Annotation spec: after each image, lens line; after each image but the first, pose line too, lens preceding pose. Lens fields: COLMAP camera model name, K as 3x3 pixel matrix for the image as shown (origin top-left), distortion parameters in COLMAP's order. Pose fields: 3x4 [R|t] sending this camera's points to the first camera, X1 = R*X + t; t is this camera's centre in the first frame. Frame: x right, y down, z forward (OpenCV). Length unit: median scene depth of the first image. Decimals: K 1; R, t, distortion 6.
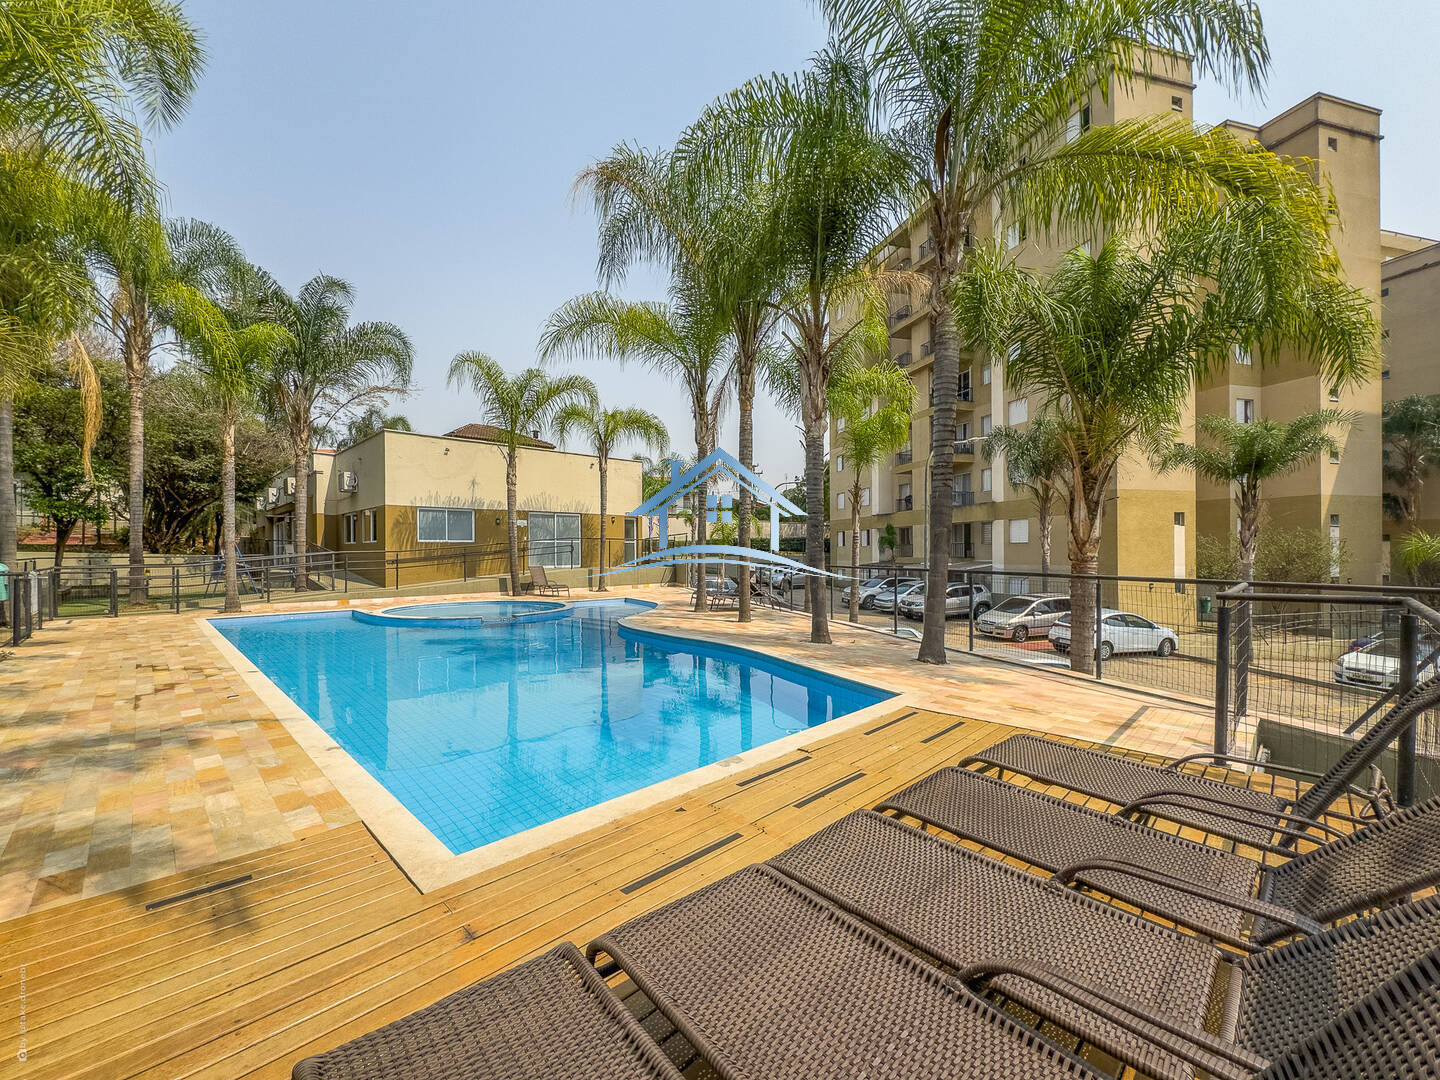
lens RADIAL K [[578.7, 0, 708.9], [0, 578.7, 548.0], [0, 0, 1]] dist [-0.000098, -0.000232]
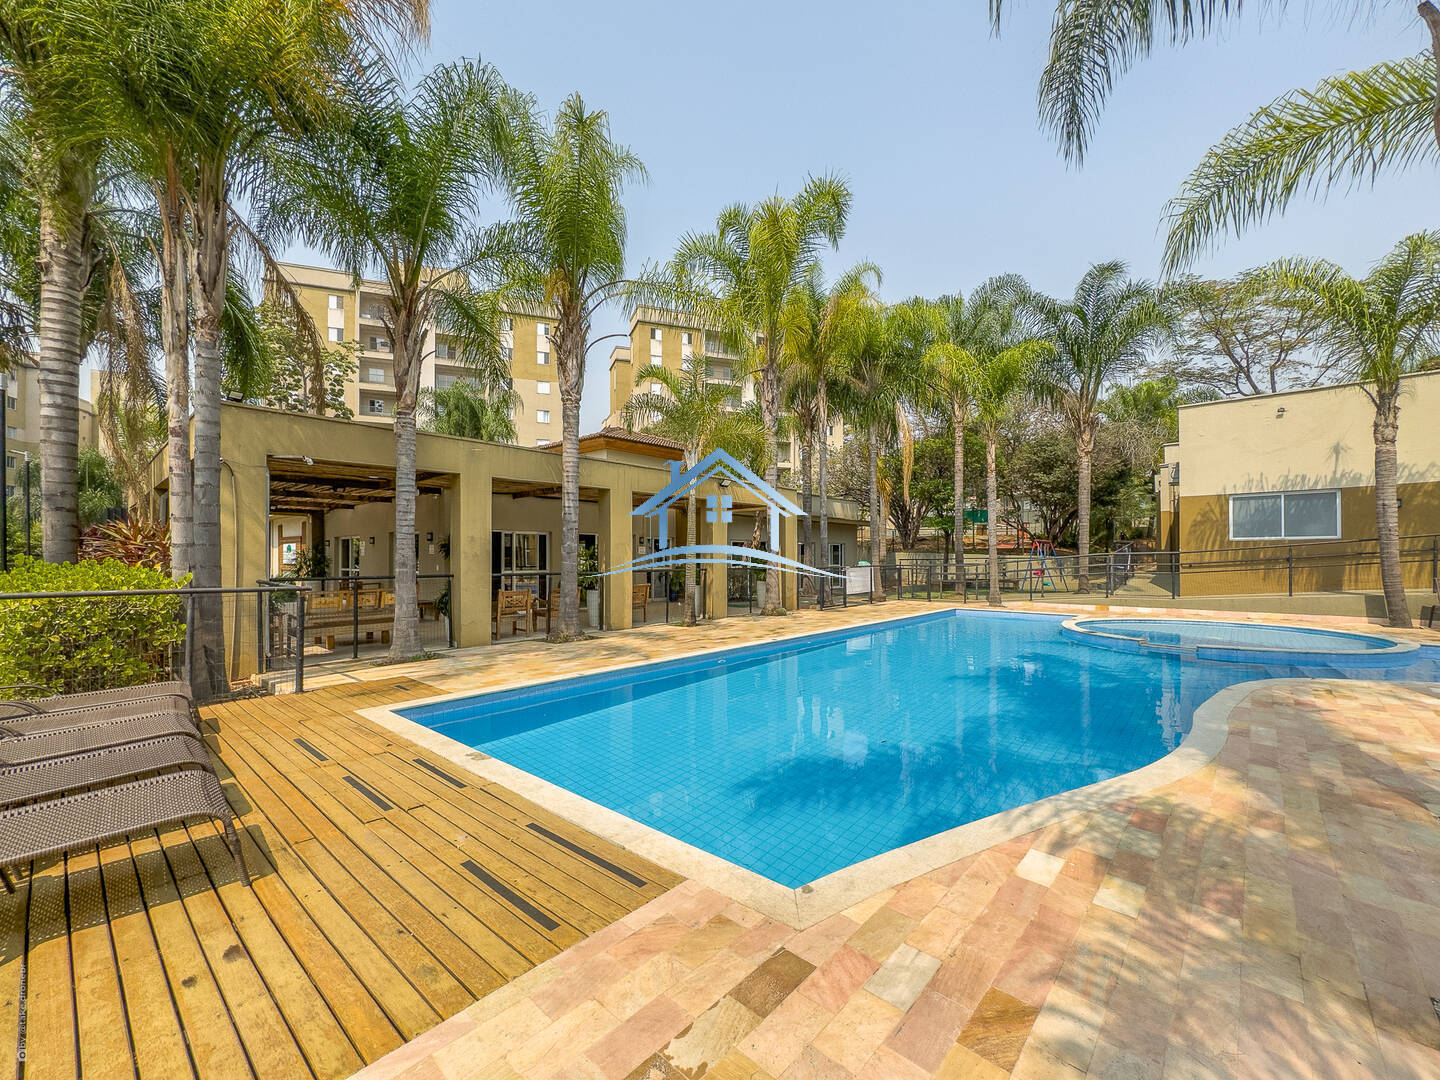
lens RADIAL K [[578.7, 0, 711.0], [0, 578.7, 546.6], [0, 0, 1]] dist [-0.000098, -0.000232]
pose [[0.083136, -0.013554, -0.996446, 0.274469], [0.008798, 0.999879, -0.012866, 0.001628], [0.996499, -0.007698, 0.083245, 0.327122]]
